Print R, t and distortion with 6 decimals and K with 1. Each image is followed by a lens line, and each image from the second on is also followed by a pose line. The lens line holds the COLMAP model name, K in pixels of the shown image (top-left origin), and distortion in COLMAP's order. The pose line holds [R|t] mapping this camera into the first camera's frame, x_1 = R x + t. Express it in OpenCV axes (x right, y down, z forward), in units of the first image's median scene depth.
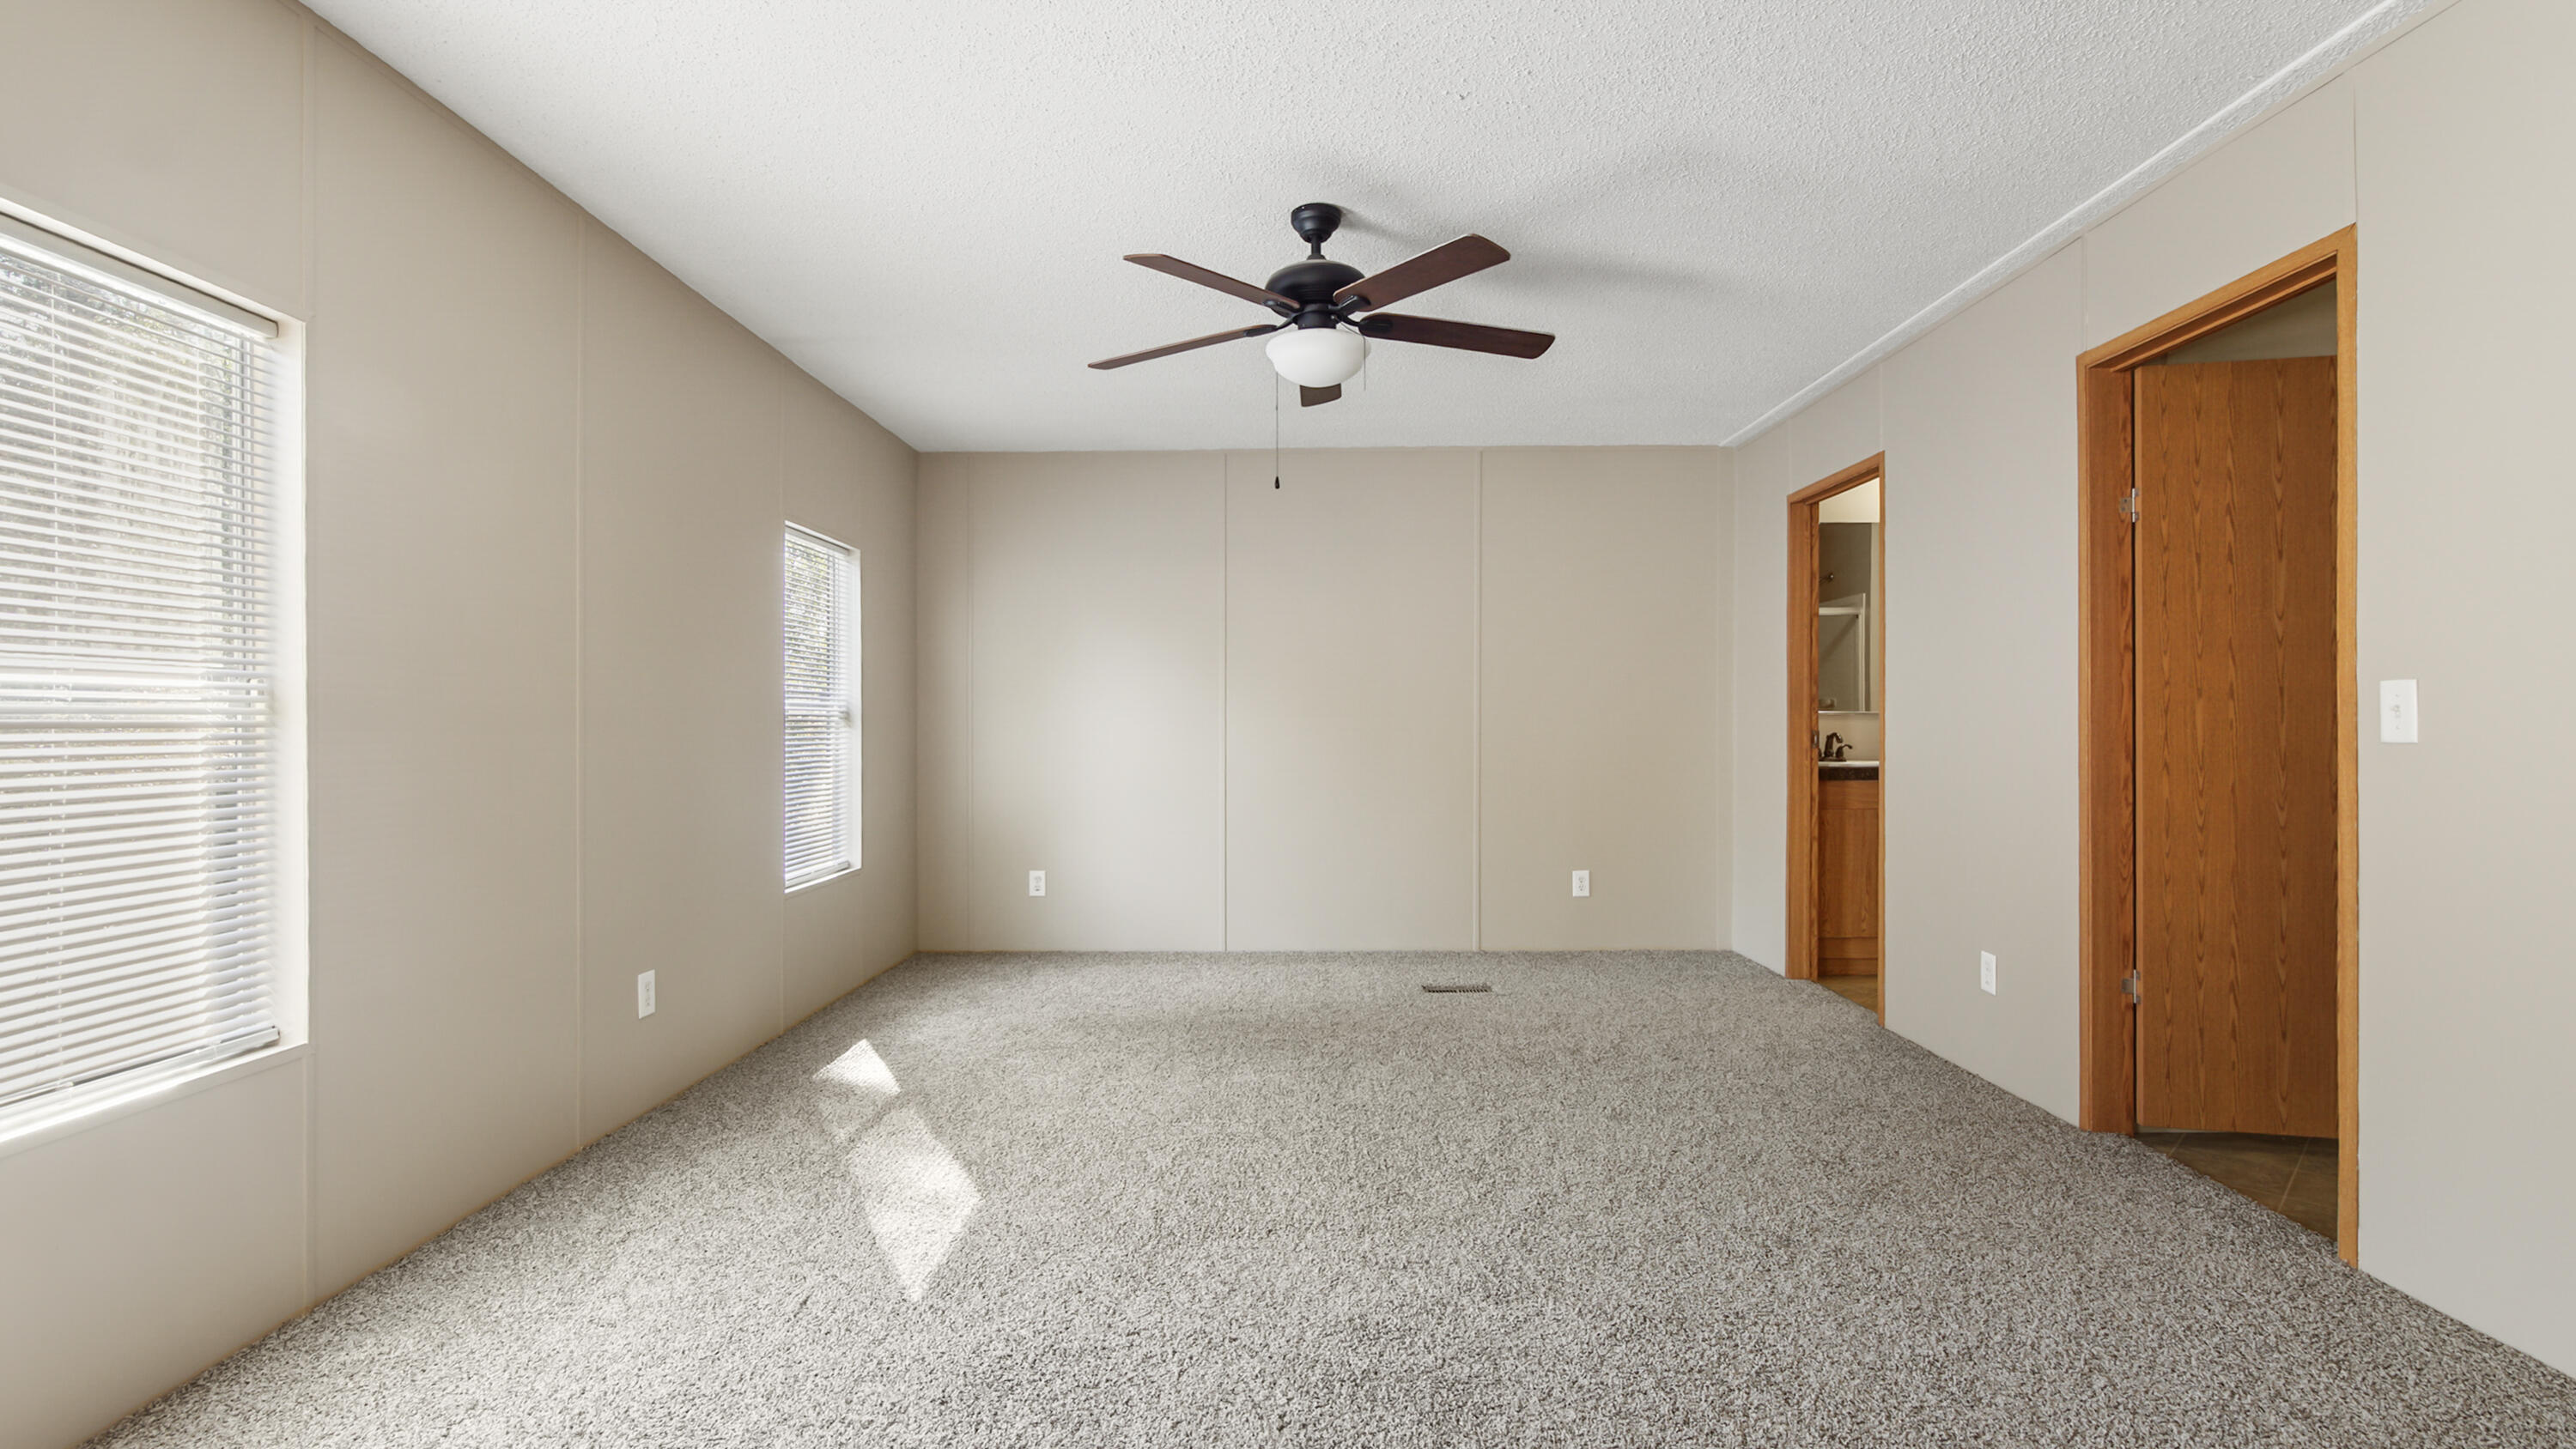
lens RADIAL K [[1208.4, 0, 1278.8], [0, 1208.4, 731.1], [0, 0, 1]] dist [-0.013595, 0.000196]
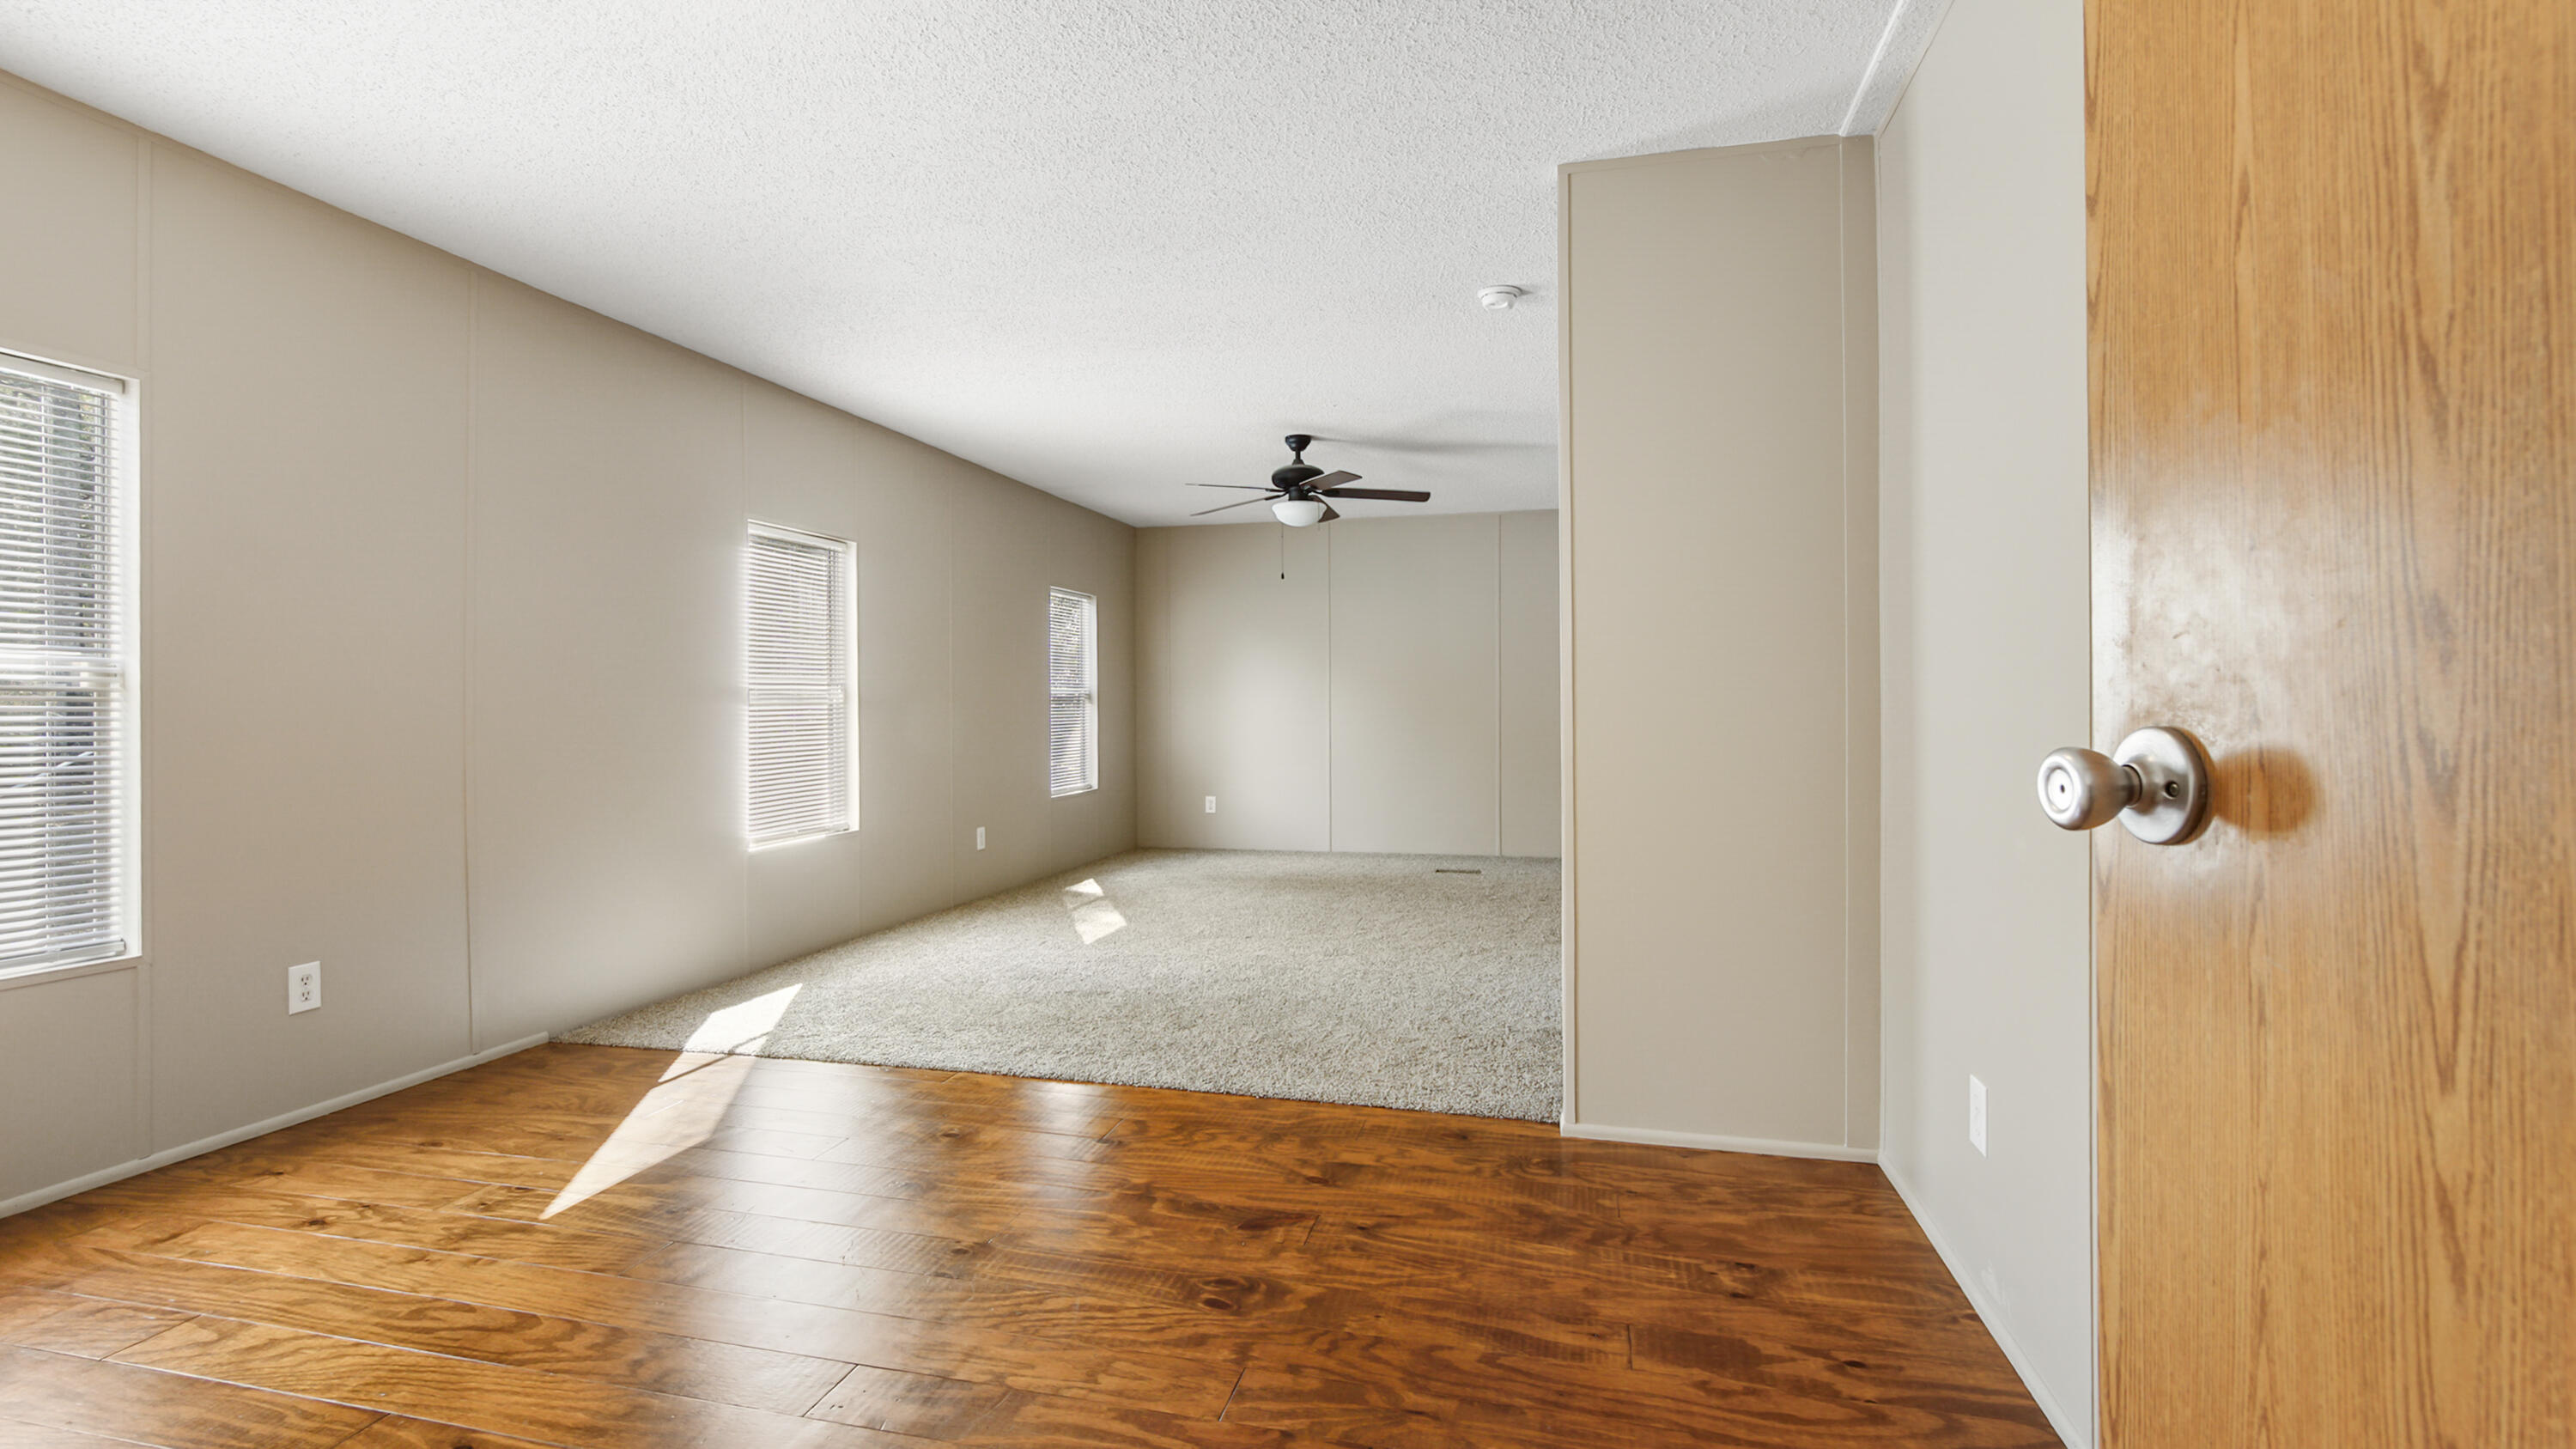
lens RADIAL K [[1173.1, 0, 1282.6], [0, 1173.1, 737.7], [0, 0, 1]] dist [-0.003298, 0.006553]
pose [[0.974972, 0.007345, -0.222206, 0.291976], [-0.001707, 0.999672, 0.025552, 0.002333], [0.222321, -0.024533, 0.974665, -0.580108]]
